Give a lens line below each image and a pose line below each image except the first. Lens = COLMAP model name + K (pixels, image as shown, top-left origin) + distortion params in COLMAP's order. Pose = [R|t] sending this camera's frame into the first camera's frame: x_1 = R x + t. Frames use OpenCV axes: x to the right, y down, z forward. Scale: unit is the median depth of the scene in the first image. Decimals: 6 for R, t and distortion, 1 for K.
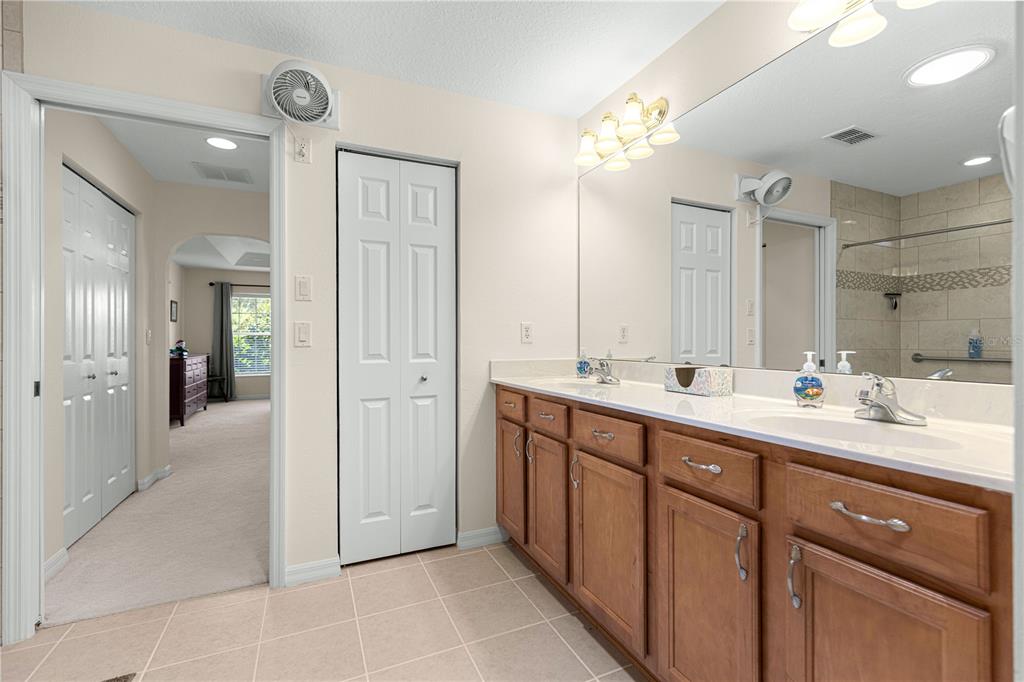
lens RADIAL K [[465.1, 0, 513.9], [0, 465.1, 340.4], [0, 0, 1]] dist [0.003503, 0.000259]
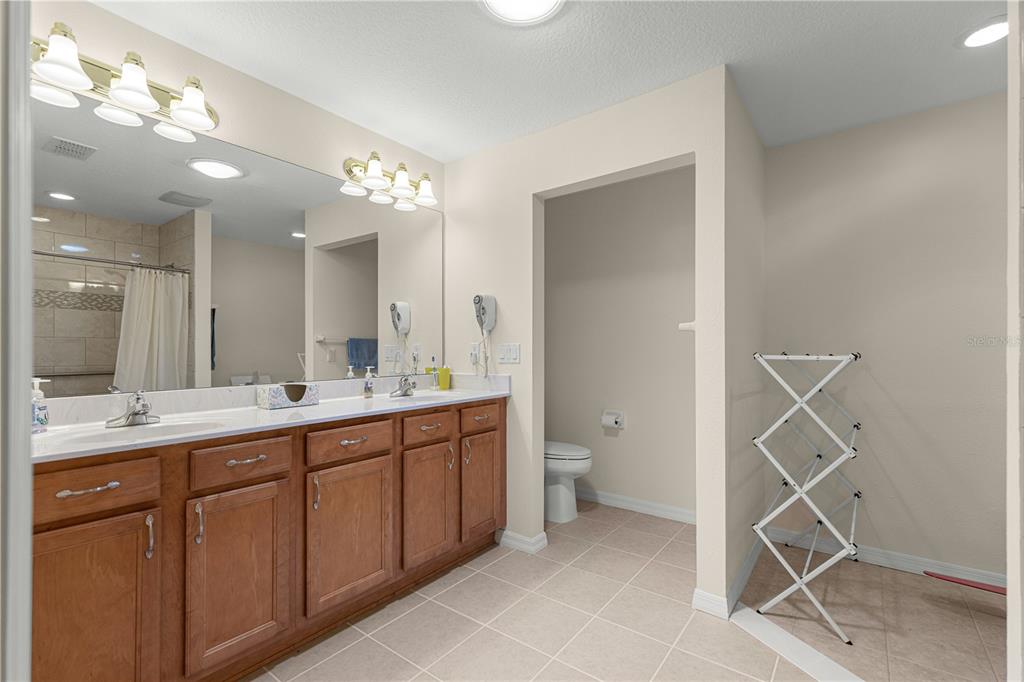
lens RADIAL K [[465.1, 0, 511.4], [0, 465.1, 343.4], [0, 0, 1]] dist [0.003503, 0.000259]
pose [[-0.483815, 0.009231, 0.875122, -1.422065], [0.000728, 0.999948, -0.010145, -0.054984], [-0.875170, -0.004272, -0.483797, 1.631855]]
